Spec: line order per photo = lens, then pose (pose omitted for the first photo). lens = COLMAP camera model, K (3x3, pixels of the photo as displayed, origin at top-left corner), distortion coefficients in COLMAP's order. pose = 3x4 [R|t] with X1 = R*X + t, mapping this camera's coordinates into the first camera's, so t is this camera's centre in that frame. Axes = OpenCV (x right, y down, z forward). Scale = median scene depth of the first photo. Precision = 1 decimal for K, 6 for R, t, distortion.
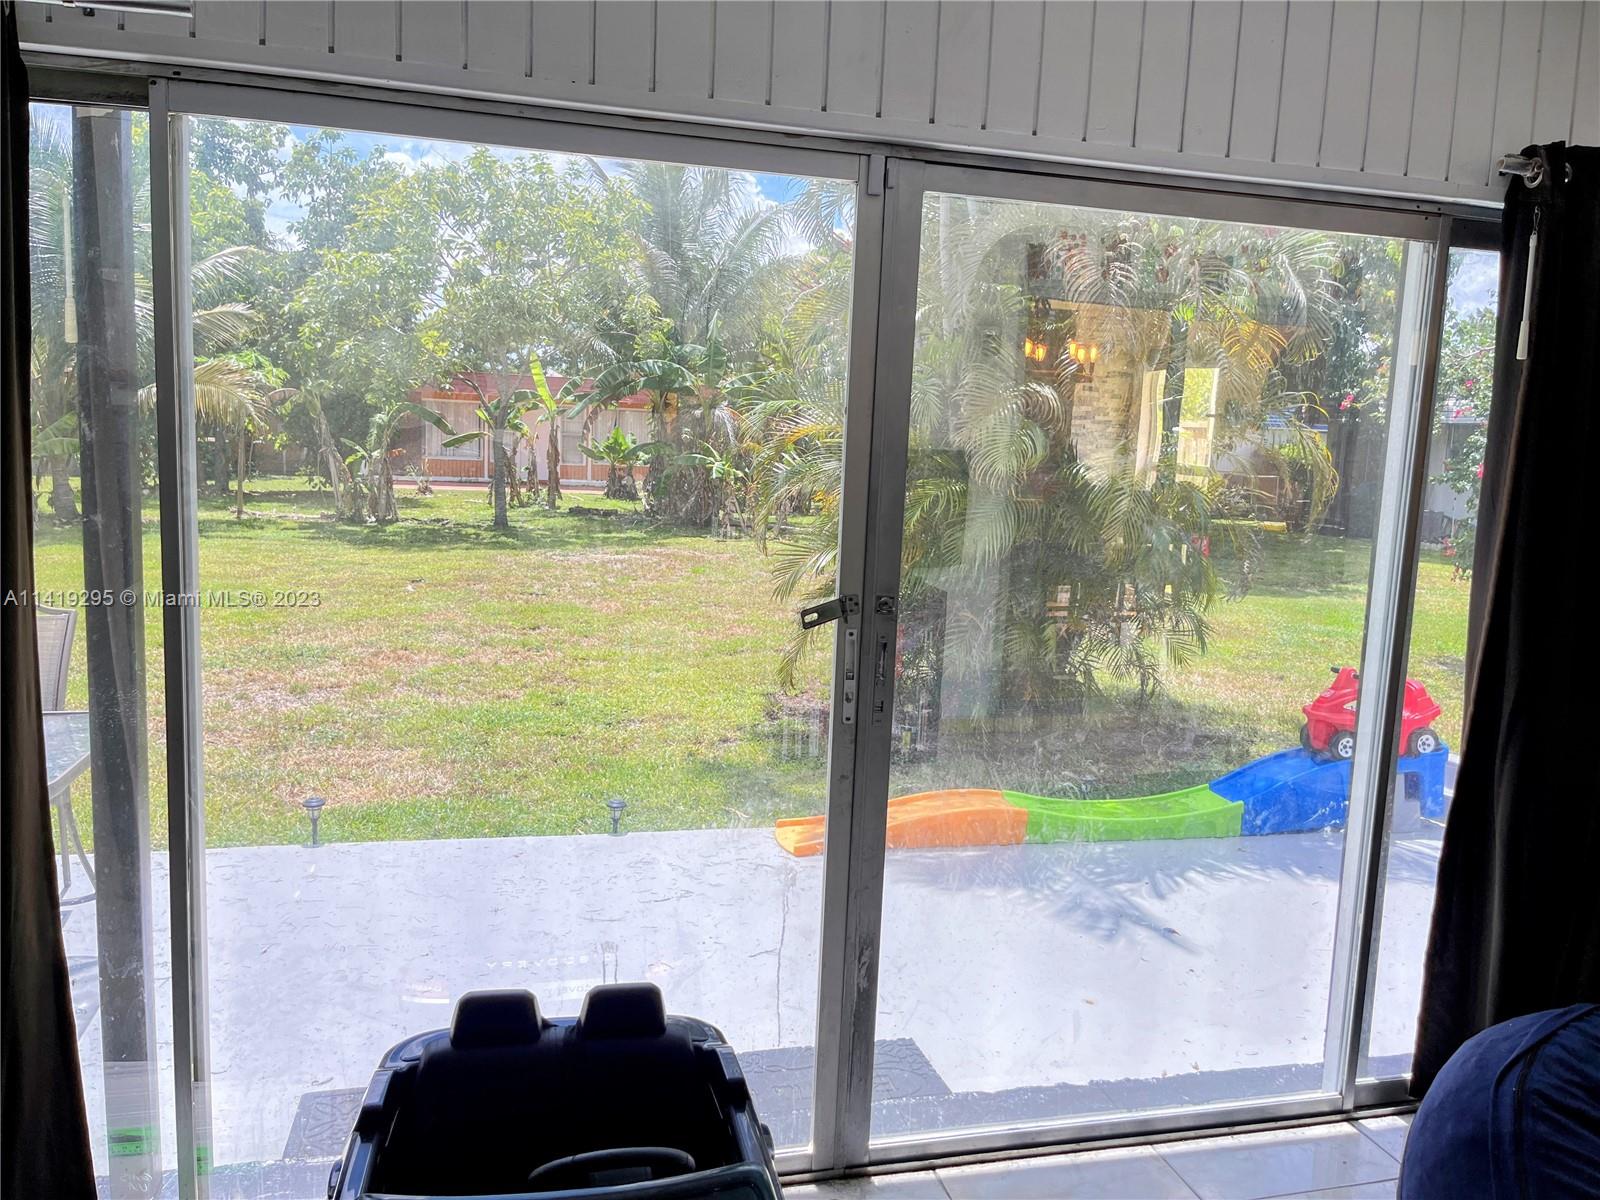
lens RADIAL K [[1217.1, 0, 799.9], [0, 1217.1, 595.2], [0, 0, 1]] dist [0.055684, -0.078982]
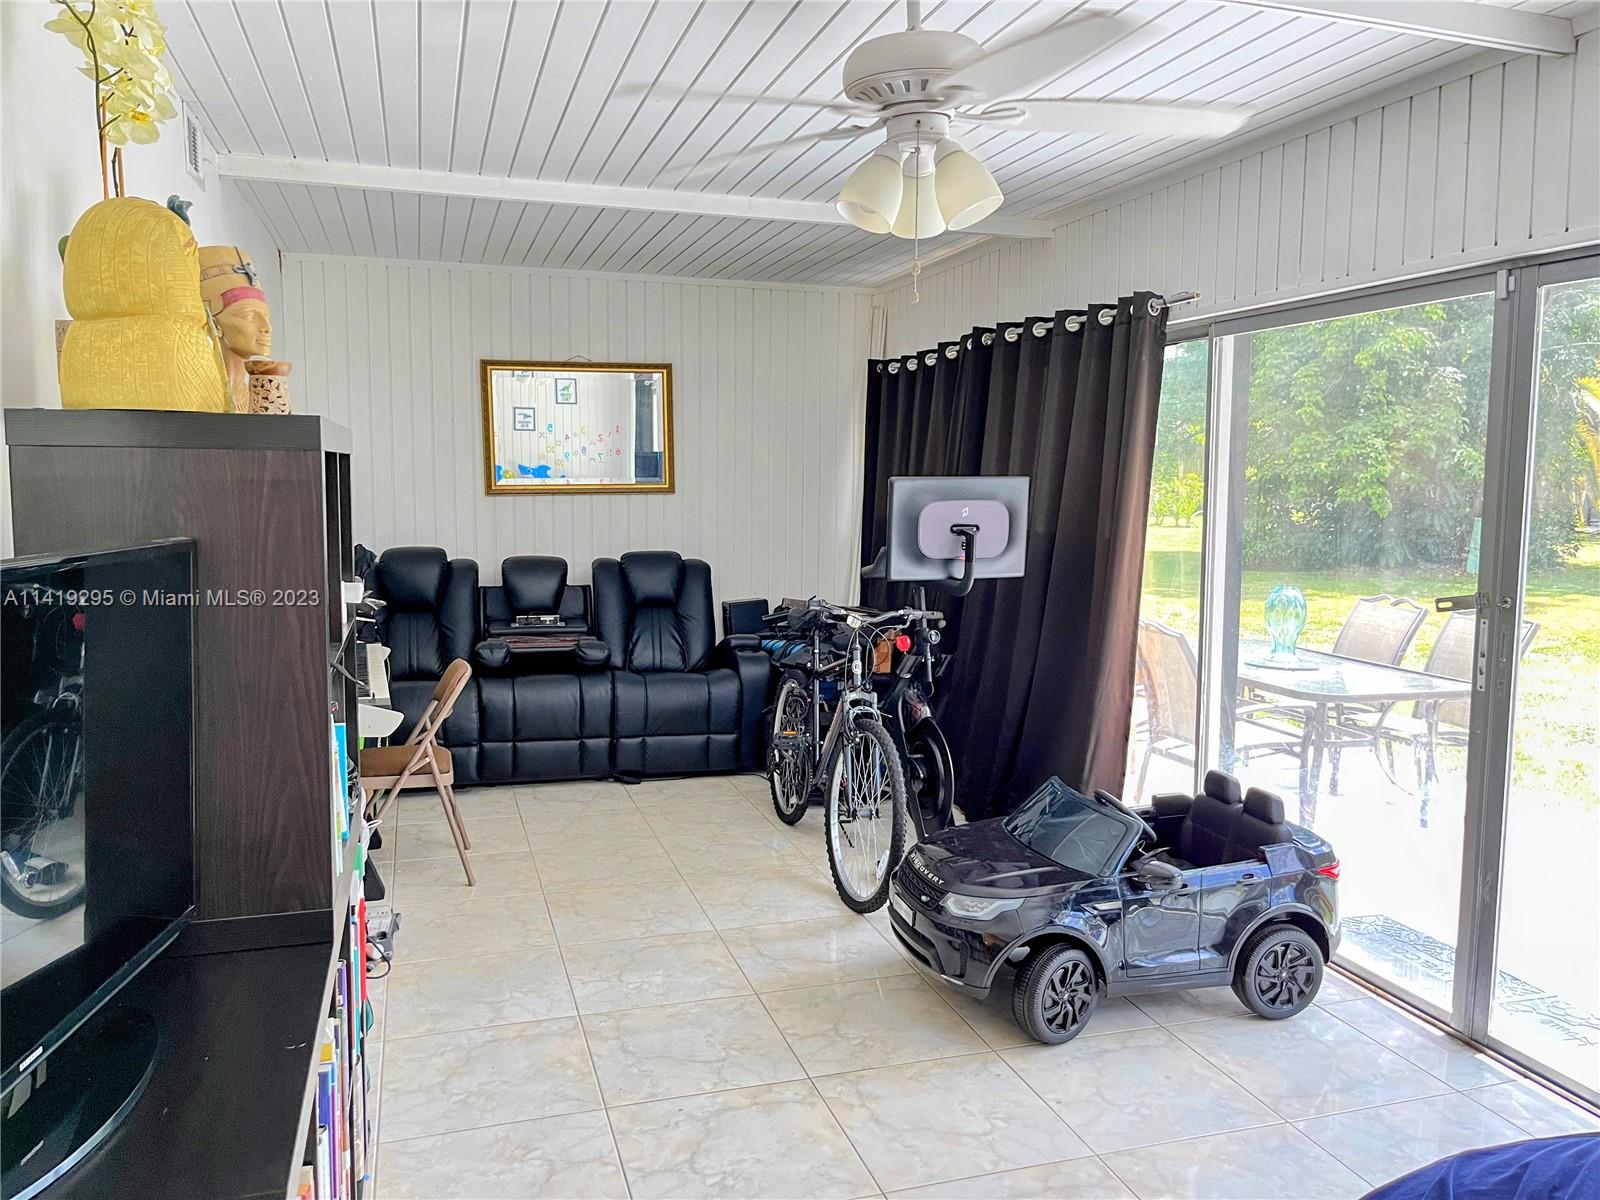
lens RADIAL K [[1217.1, 0, 801.4], [0, 1217.1, 596.4], [0, 0, 1]] dist [0.055684, -0.078982]
pose [[0.047590, 0.062551, -0.996906, 1.393776], [-0.130843, 0.989828, 0.055861, 0.026889], [0.990260, 0.127780, 0.055290, 0.184903]]
